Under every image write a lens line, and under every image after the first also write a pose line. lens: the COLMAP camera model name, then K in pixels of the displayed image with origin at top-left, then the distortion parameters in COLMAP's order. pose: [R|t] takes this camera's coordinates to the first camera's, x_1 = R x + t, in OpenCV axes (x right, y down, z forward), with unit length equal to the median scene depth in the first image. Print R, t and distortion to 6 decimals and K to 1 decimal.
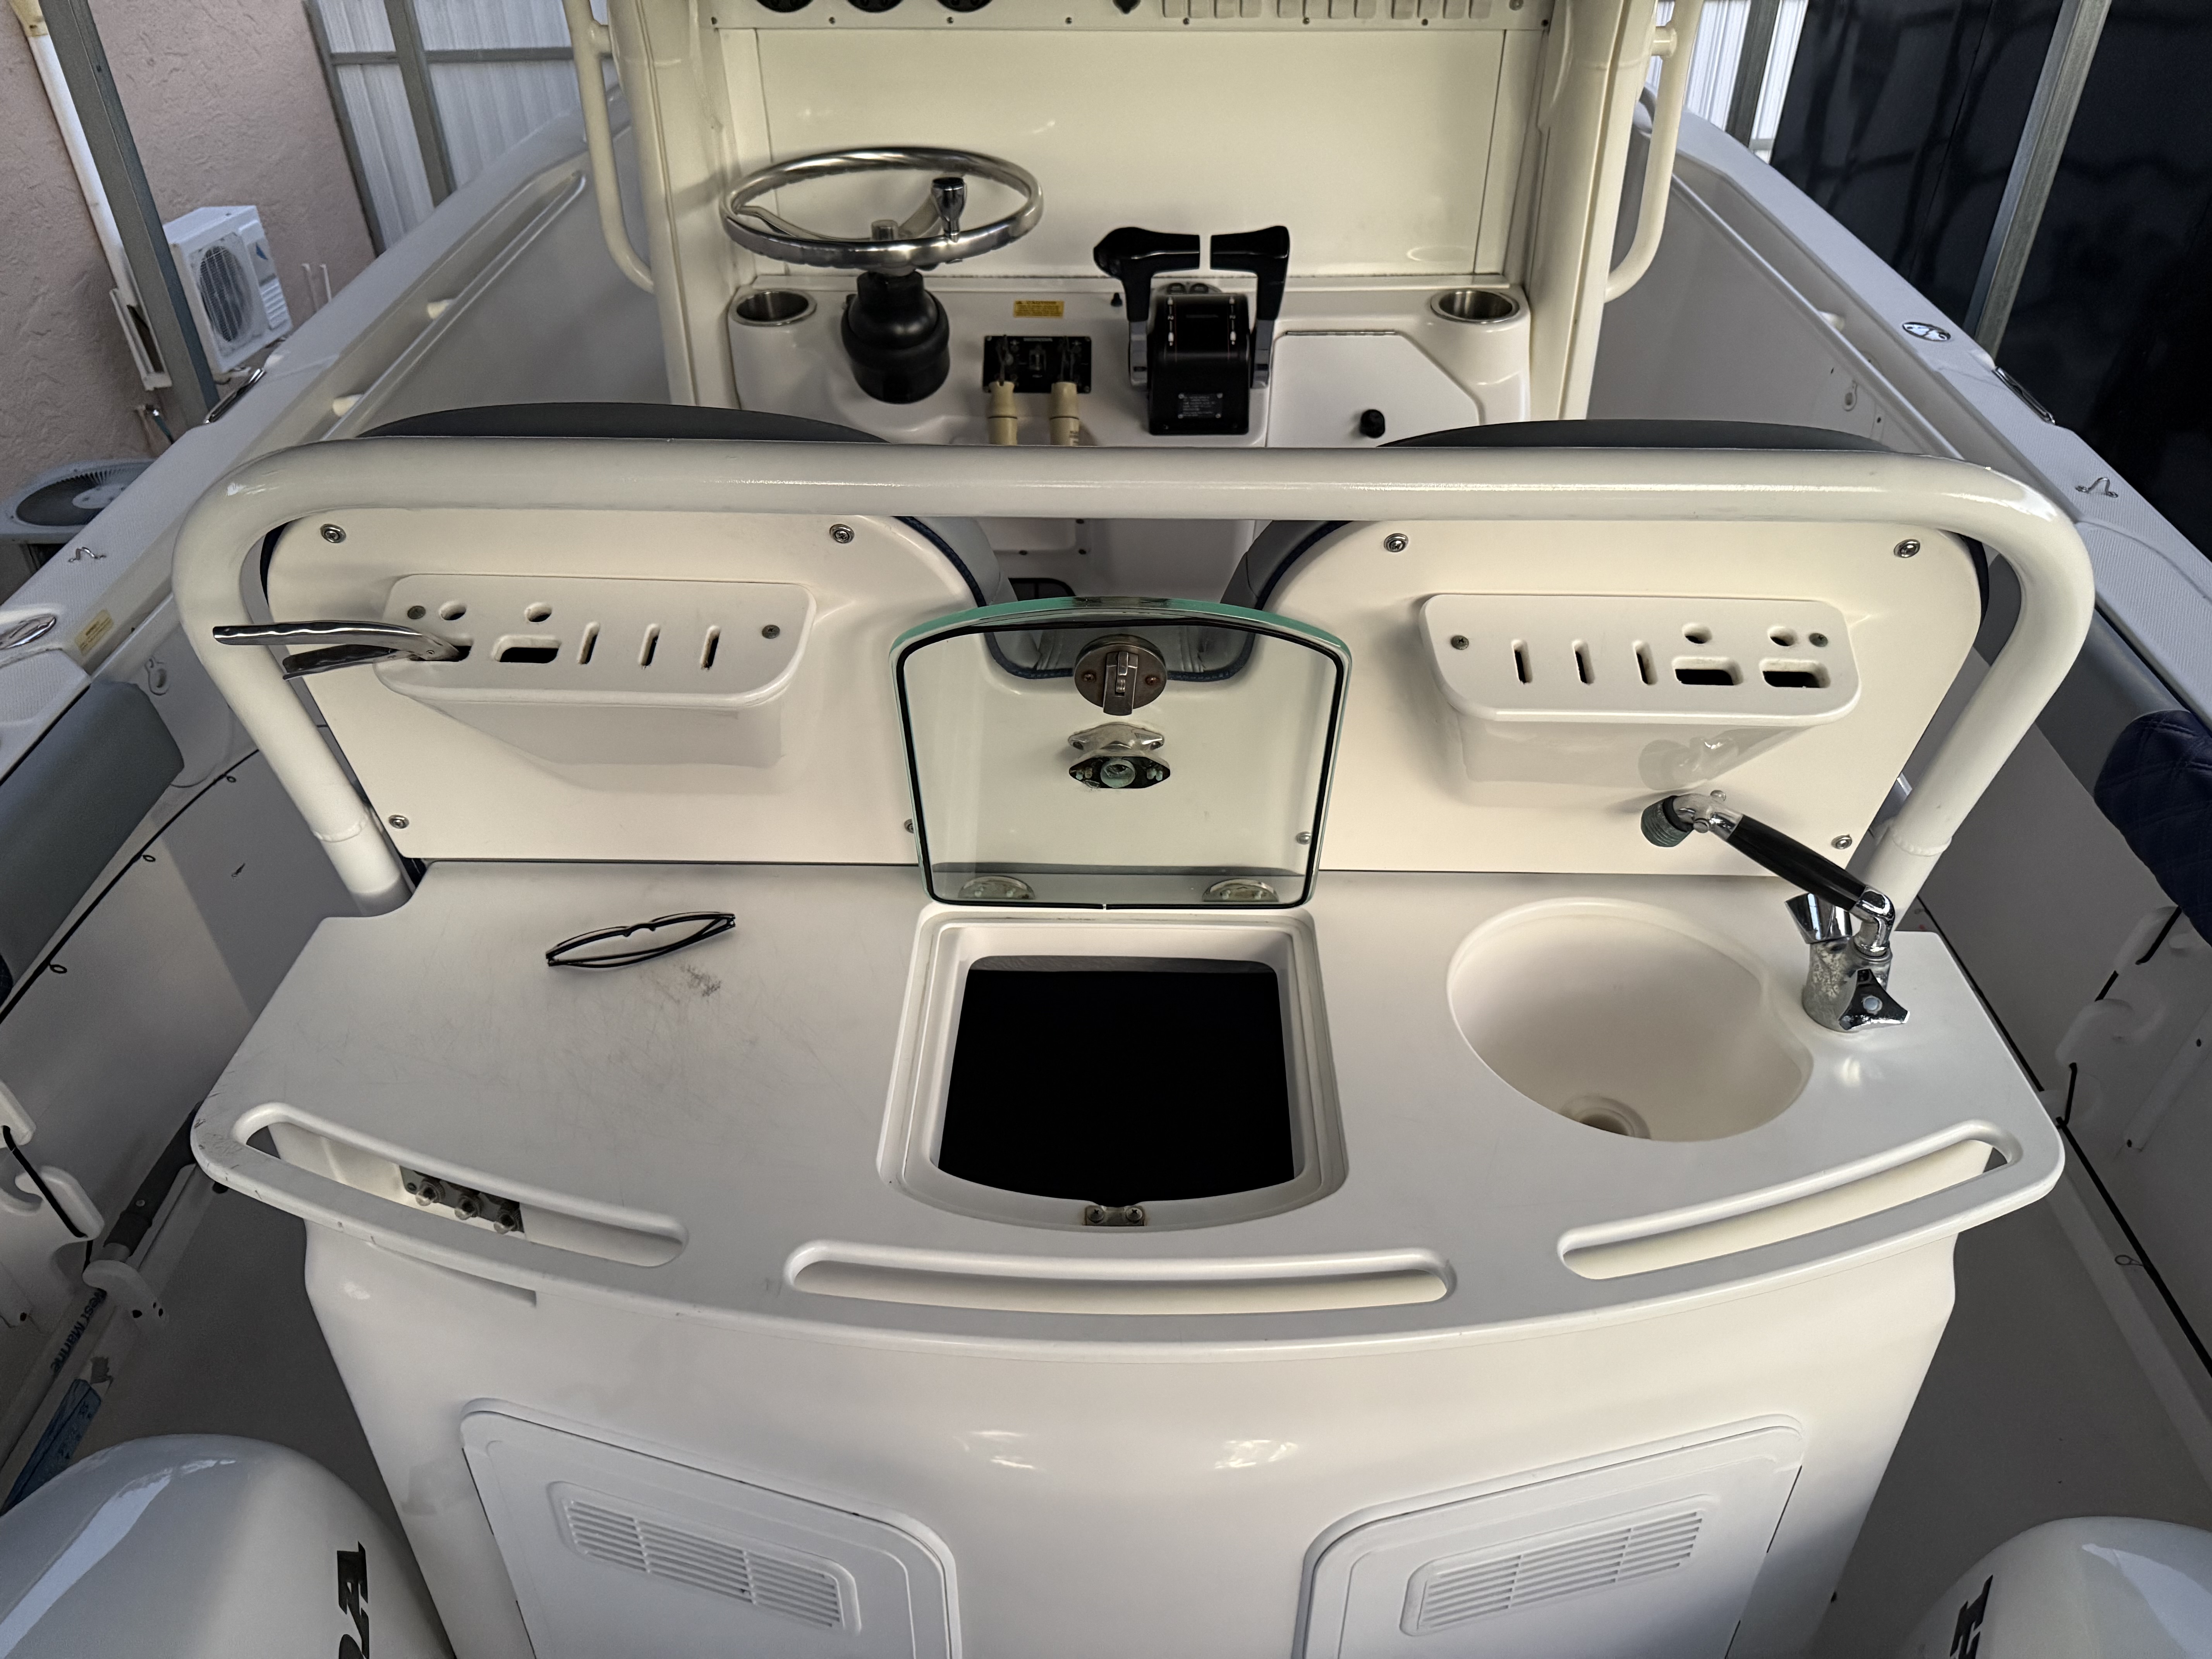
lens RADIAL K [[1595.3, 0, 1106.0], [0, 1595.3, 829.5], [0, 0, 1]] dist [-0.001281, -0.000779]
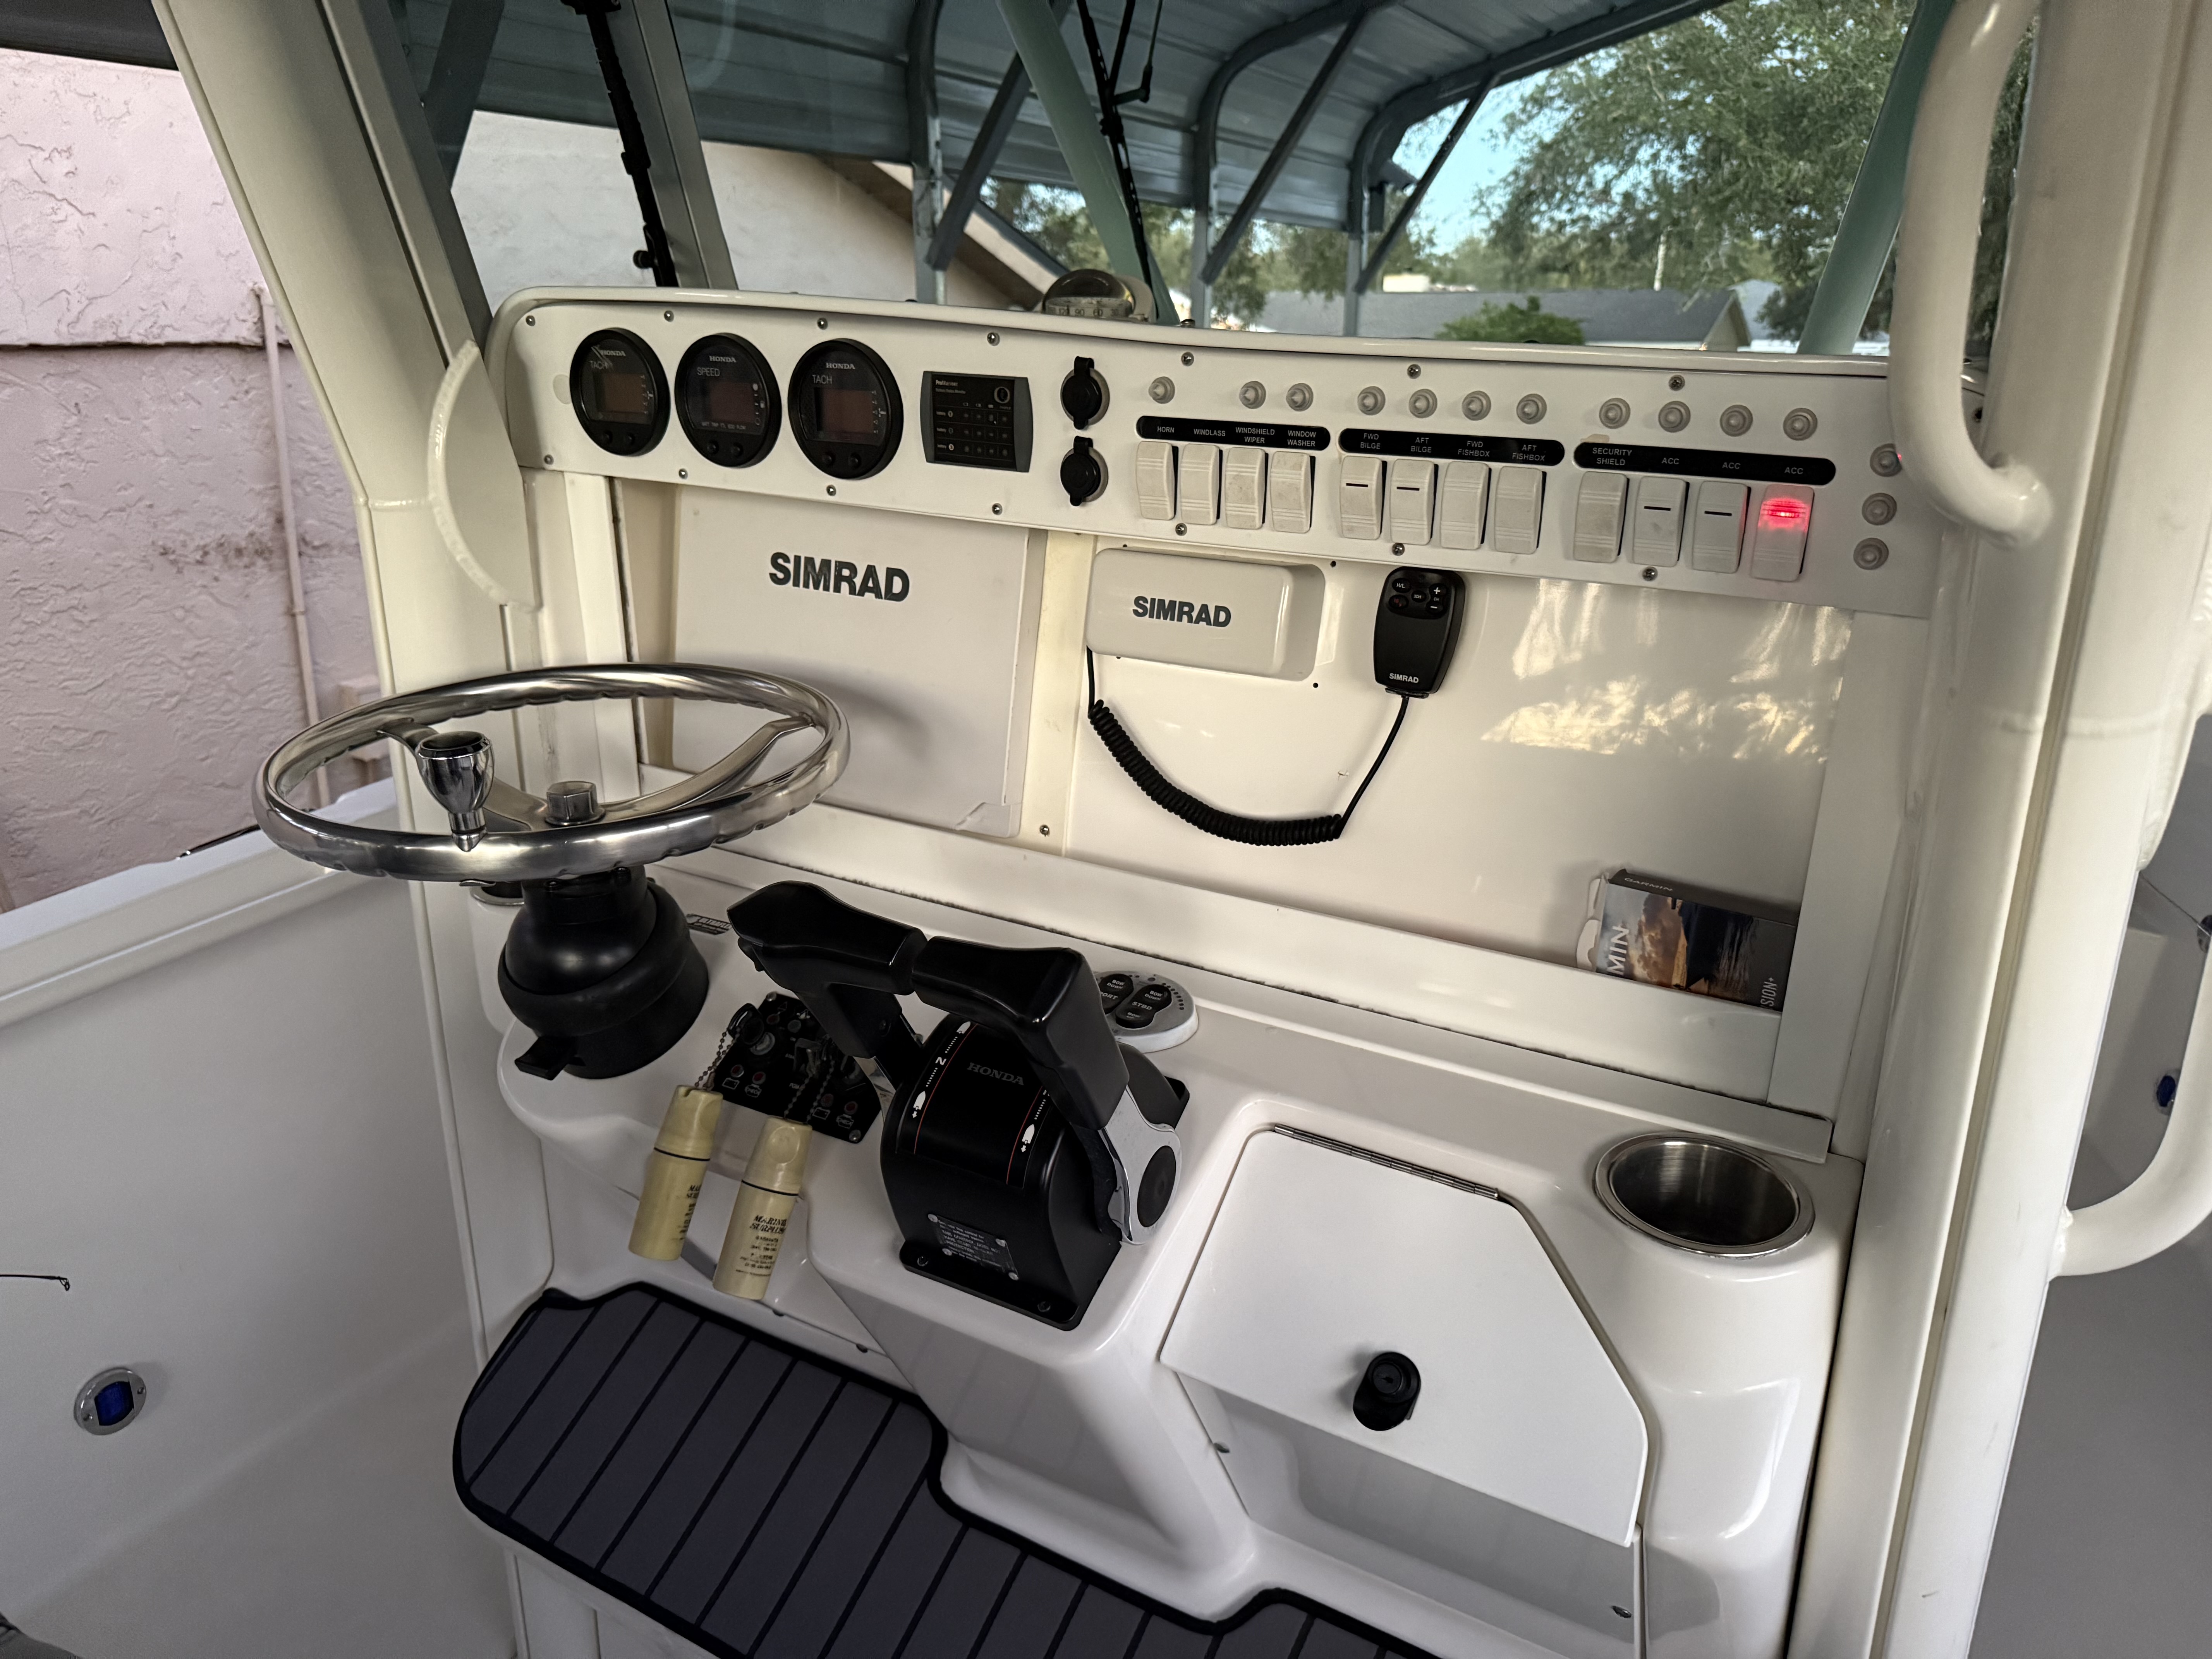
lens RADIAL K [[1595.3, 0, 1106.0], [0, 1595.3, 829.5], [0, 0, 1]] dist [-0.001281, -0.000779]
pose [[0.861823, 0.181742, -0.473531, 0.281774], [-0.315852, 0.922788, -0.220681, -0.275507], [0.396862, 0.339754, 0.852683, 0.544038]]
